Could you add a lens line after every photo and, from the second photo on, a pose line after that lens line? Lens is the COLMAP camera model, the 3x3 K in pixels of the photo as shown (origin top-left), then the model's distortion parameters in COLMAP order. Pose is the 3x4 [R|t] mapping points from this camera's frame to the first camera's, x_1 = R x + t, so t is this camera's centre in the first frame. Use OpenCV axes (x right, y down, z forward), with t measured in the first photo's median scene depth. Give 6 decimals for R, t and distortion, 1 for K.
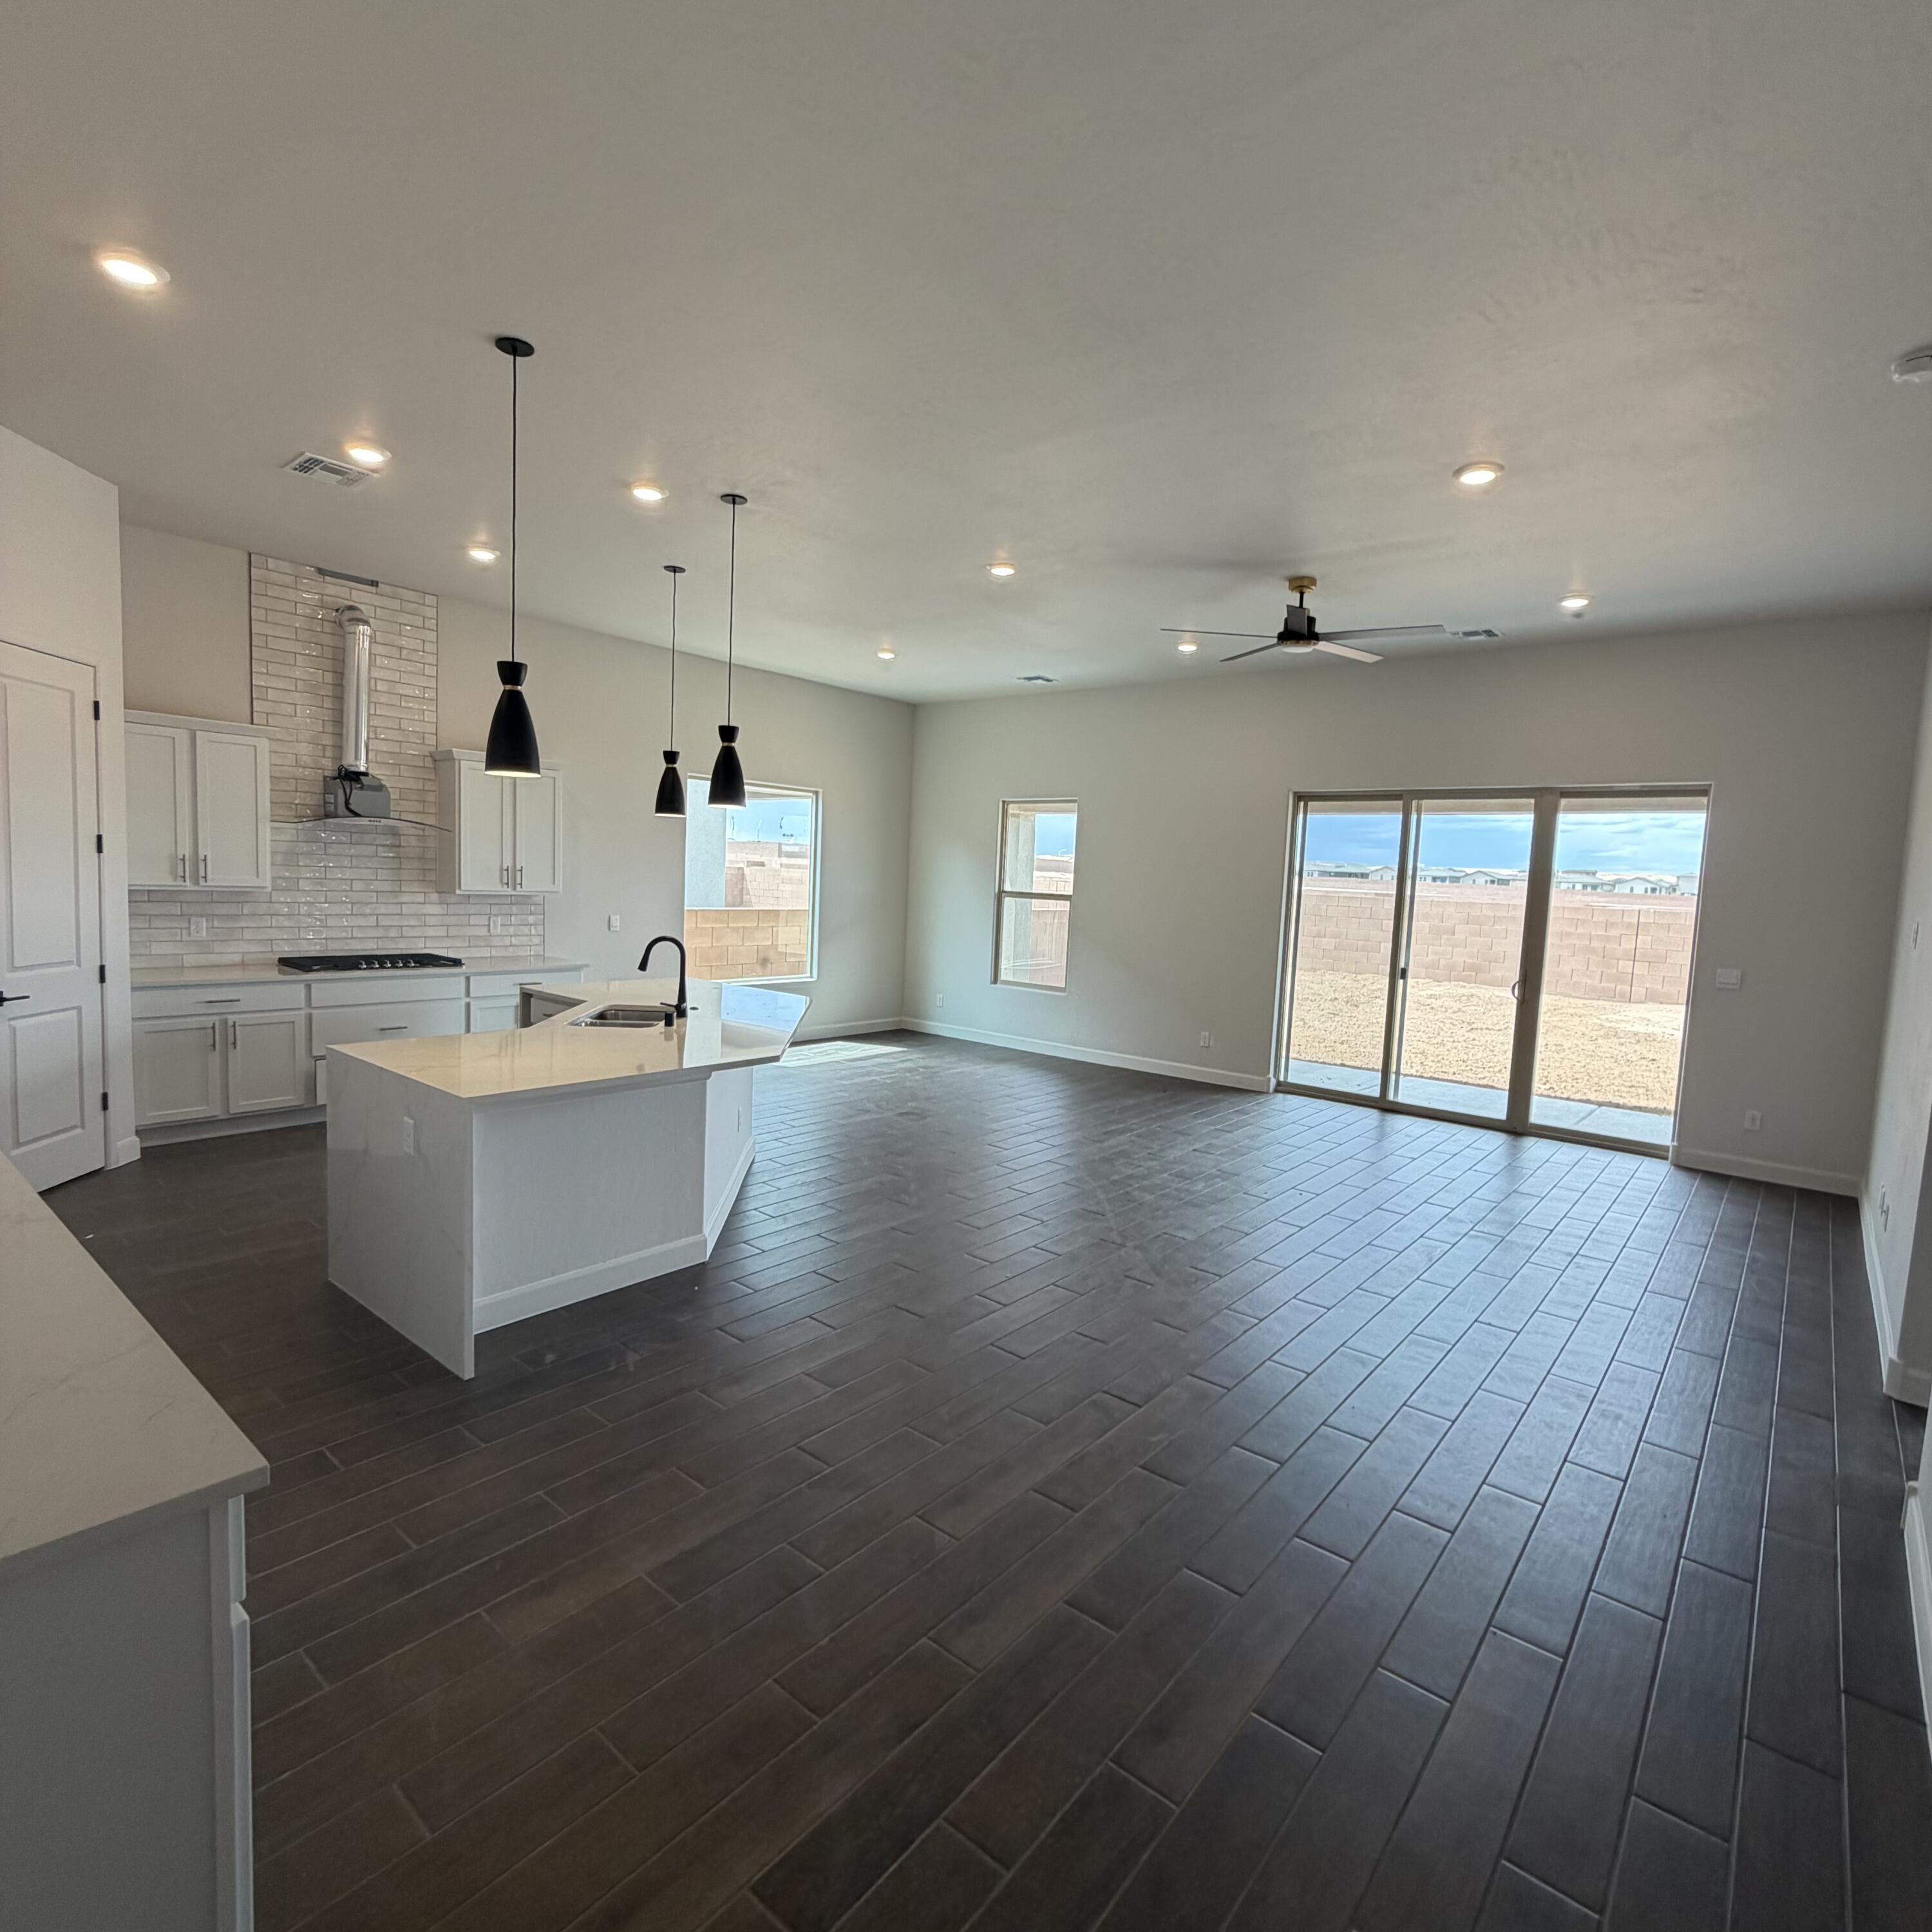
lens RADIAL K [[1029.4, 0, 966.0], [0, 1029.4, 966.0], [0, 0, 1]] dist [-0.004093, -0.001494]
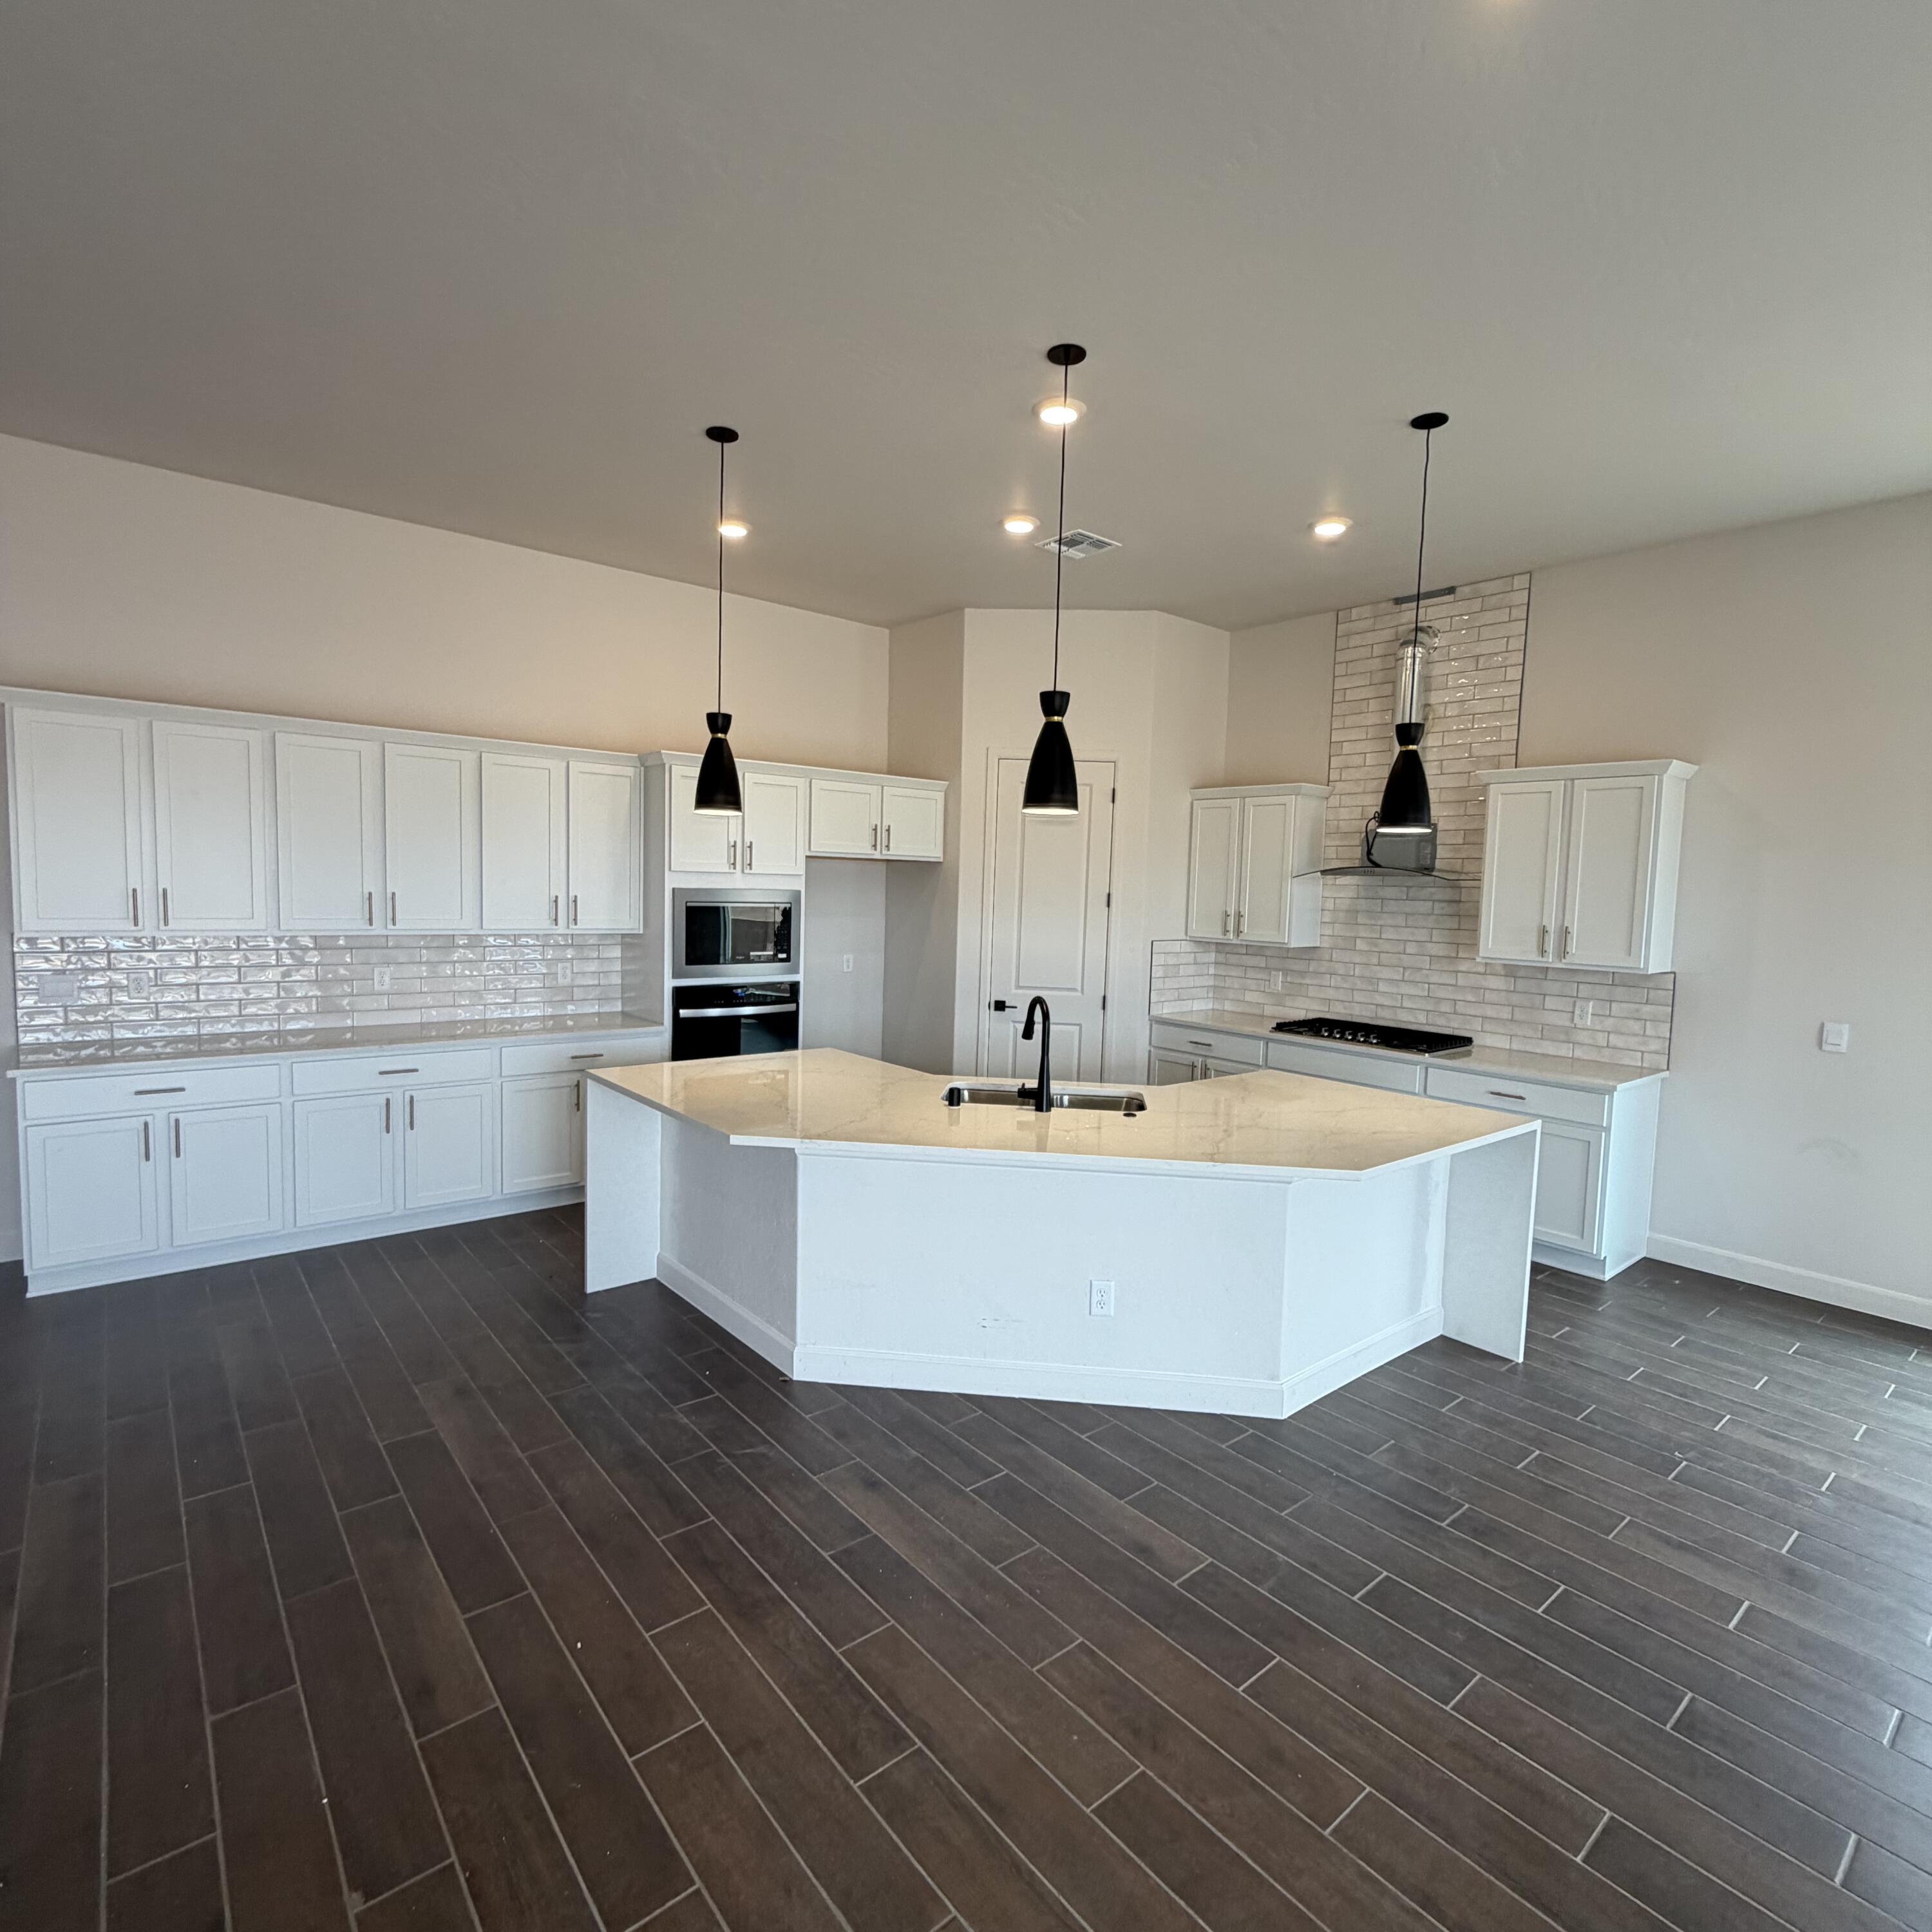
lens RADIAL K [[1029.4, 0, 966.0], [0, 1029.4, 966.0], [0, 0, 1]] dist [-0.004093, -0.001494]
pose [[-0.184965, 0.027032, -0.982373, 0.340639], [-0.125321, 0.990812, 0.050860, -0.062866], [0.974722, 0.132520, -0.179878, 0.828133]]
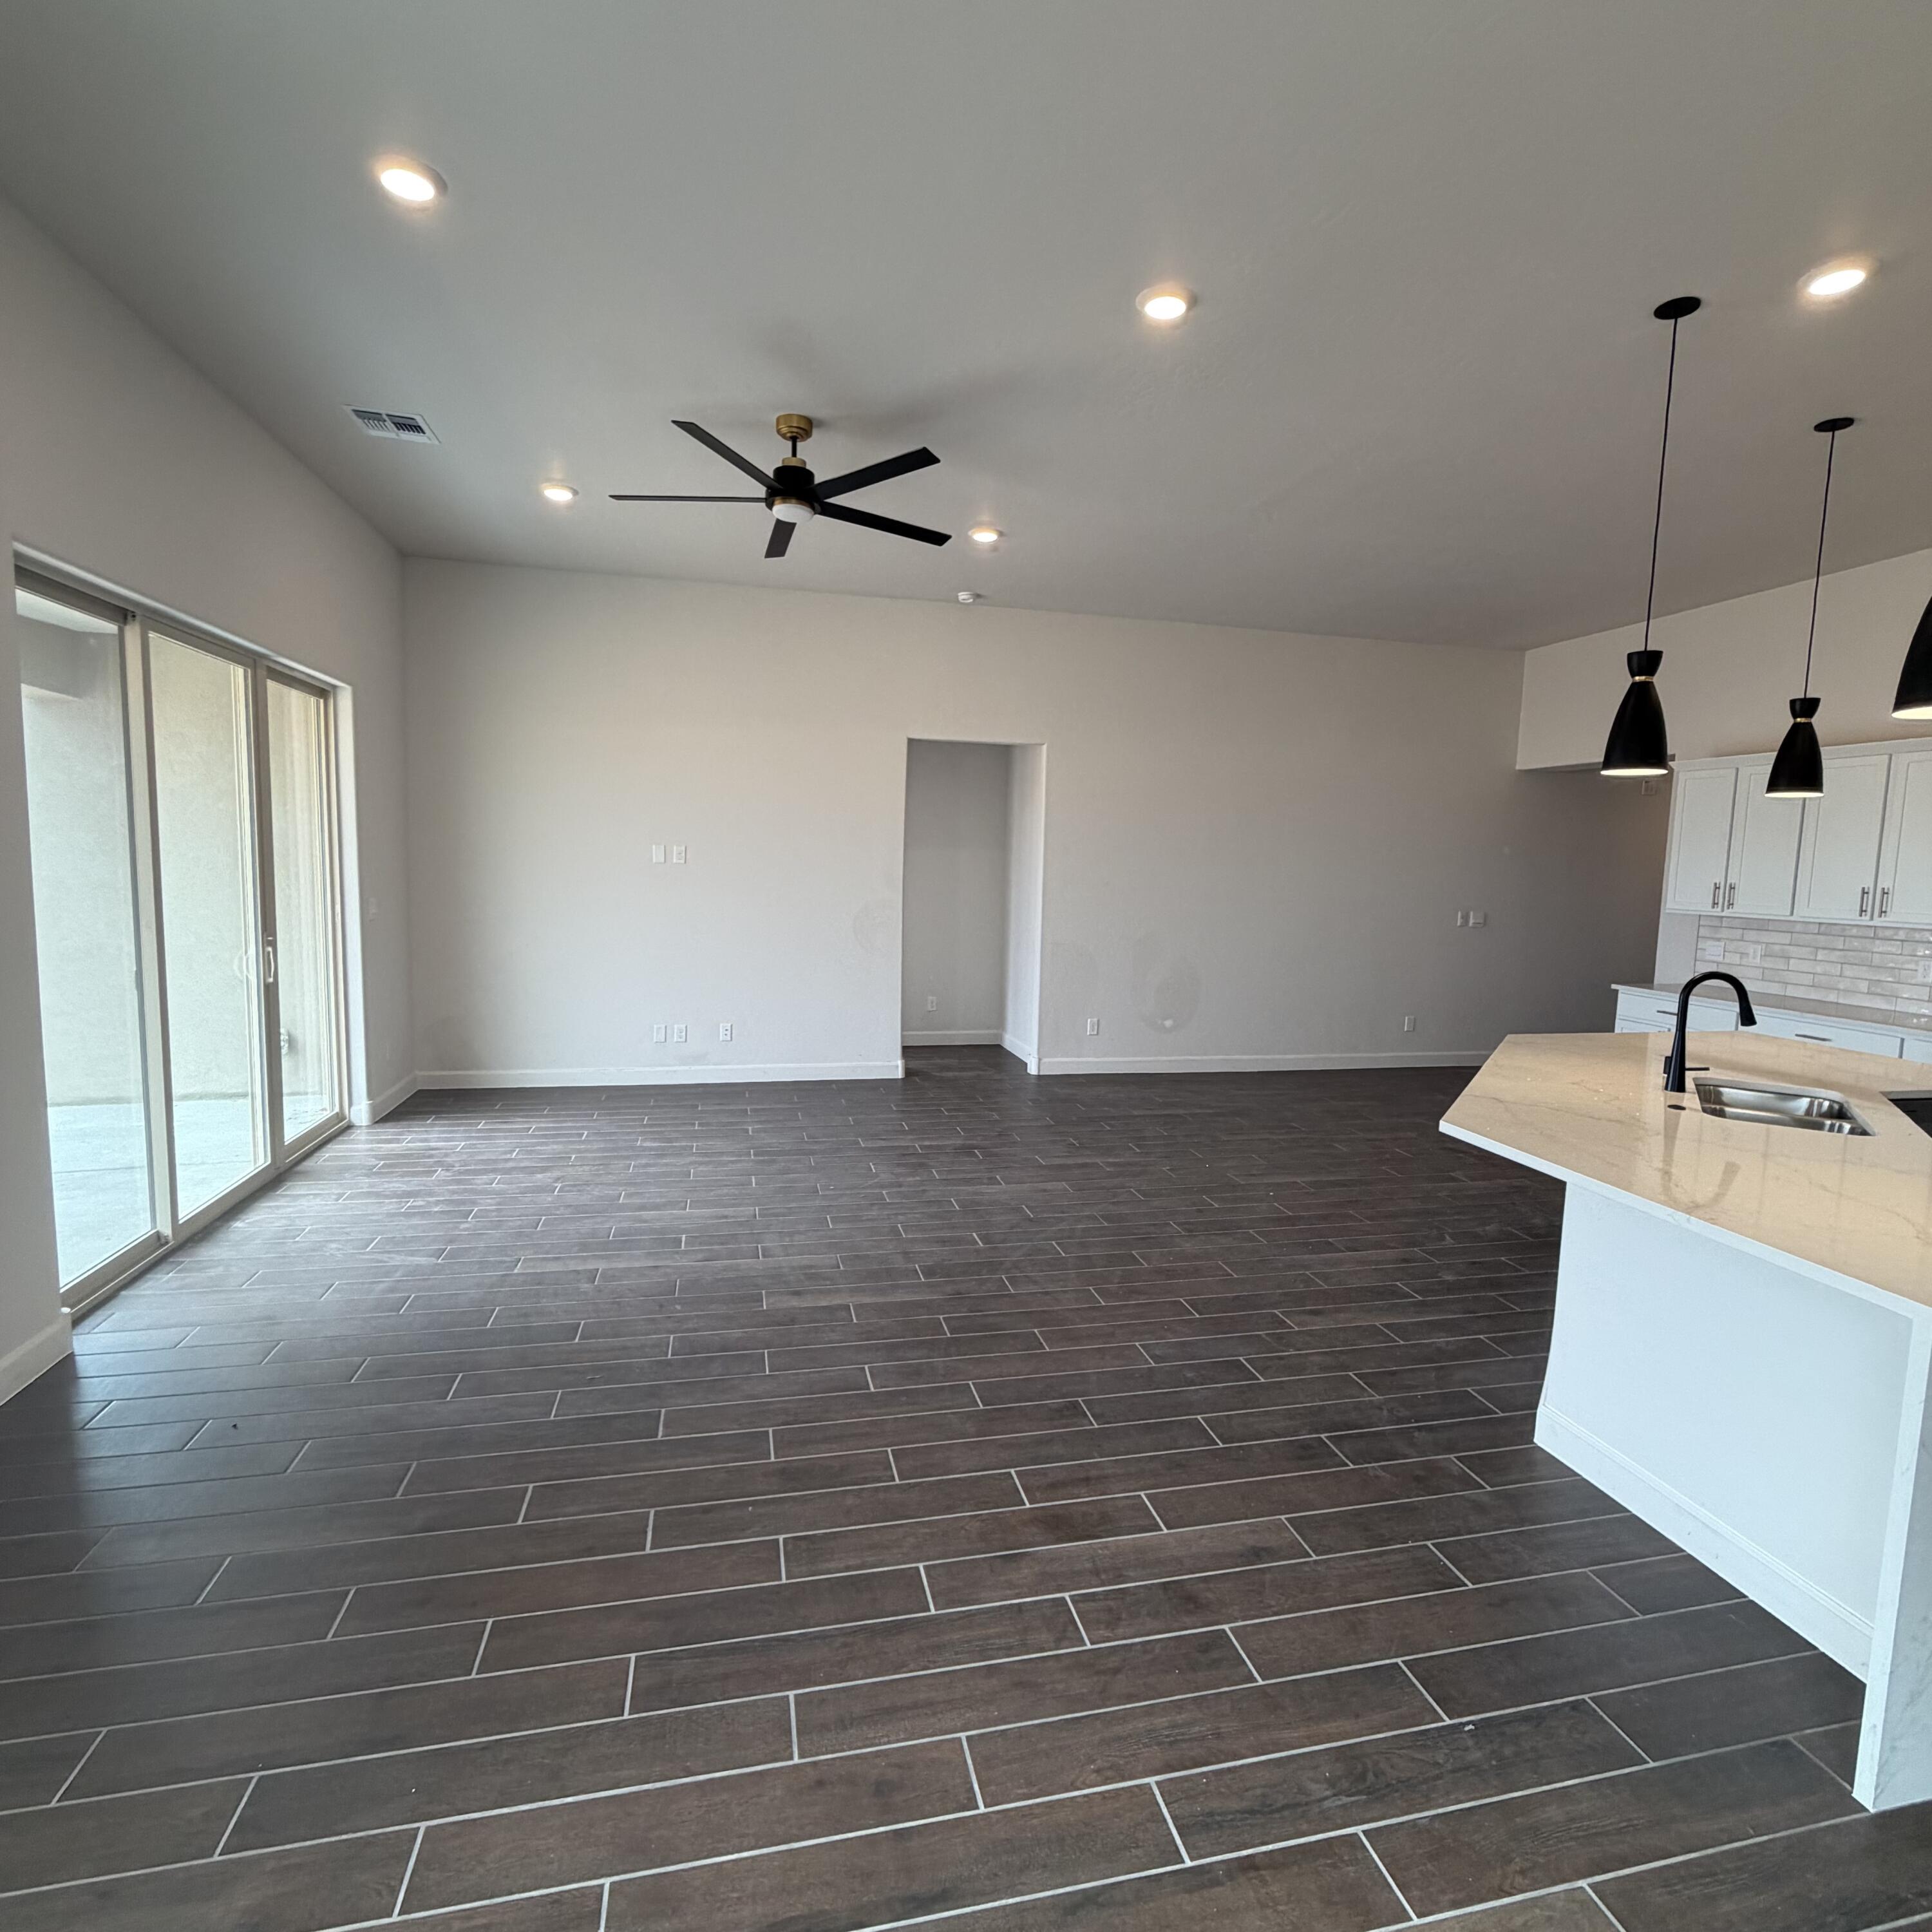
lens RADIAL K [[1029.4, 0, 966.0], [0, 1029.4, 966.0], [0, 0, 1]] dist [-0.004093, -0.001494]
pose [[-0.790595, -0.125721, 0.599294, -0.424755], [-0.005701, 0.980165, 0.198099, -0.143881], [-0.612313, 0.153200, -0.775631, 1.576512]]
